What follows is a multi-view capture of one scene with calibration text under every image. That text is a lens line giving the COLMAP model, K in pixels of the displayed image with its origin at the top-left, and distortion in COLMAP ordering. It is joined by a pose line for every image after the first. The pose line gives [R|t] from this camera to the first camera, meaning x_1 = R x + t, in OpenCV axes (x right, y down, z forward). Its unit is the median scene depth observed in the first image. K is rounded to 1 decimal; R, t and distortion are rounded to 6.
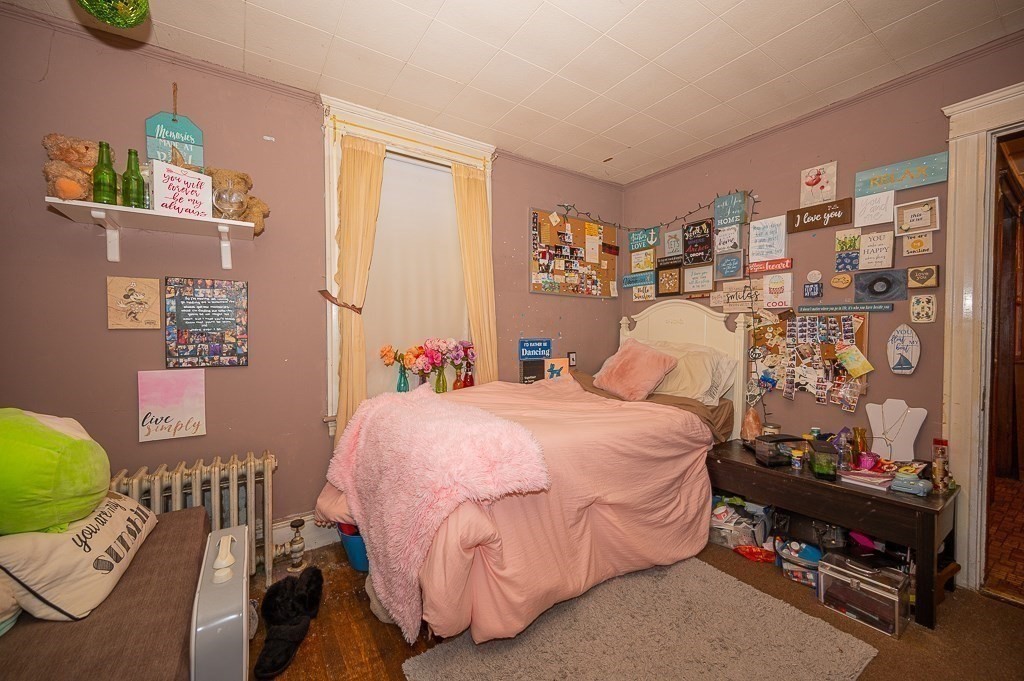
lens RADIAL K [[400.4, 0, 512.5], [0, 400.4, 337.2], [0, 0, 1]] dist [-0.001821, -0.000462]
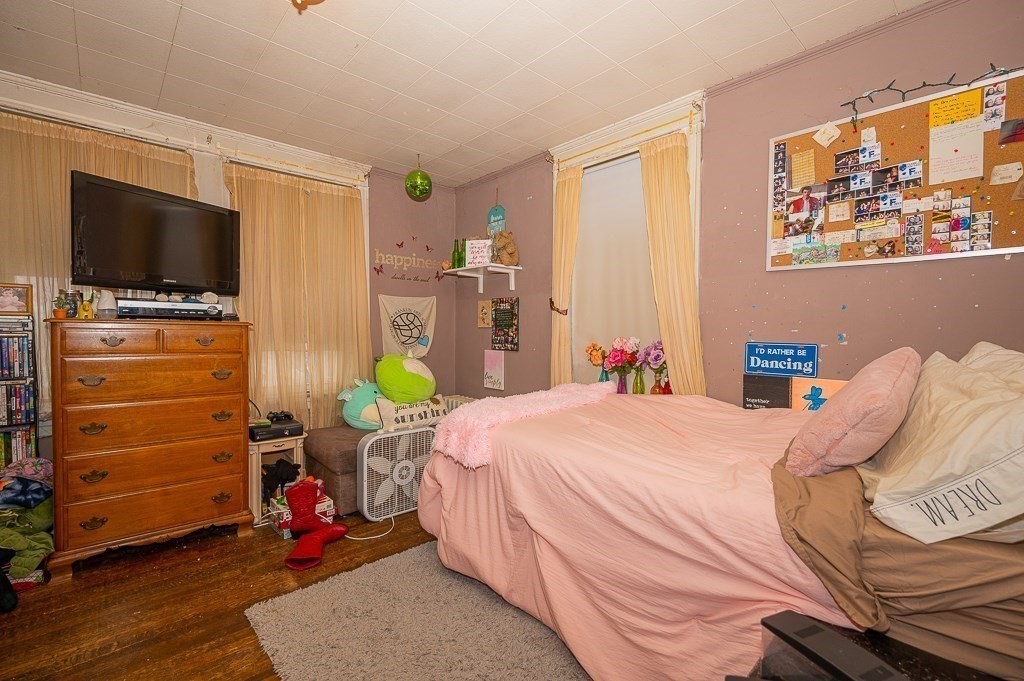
lens RADIAL K [[456.9, 0, 511.5], [0, 456.9, 338.0], [0, 0, 1]] dist [0.000063, -0.000167]
pose [[0.138640, 0.025530, -0.990014, 0.709203], [-0.016620, 0.999587, 0.023449, -0.013480], [0.990203, 0.013203, 0.139007, 0.474891]]
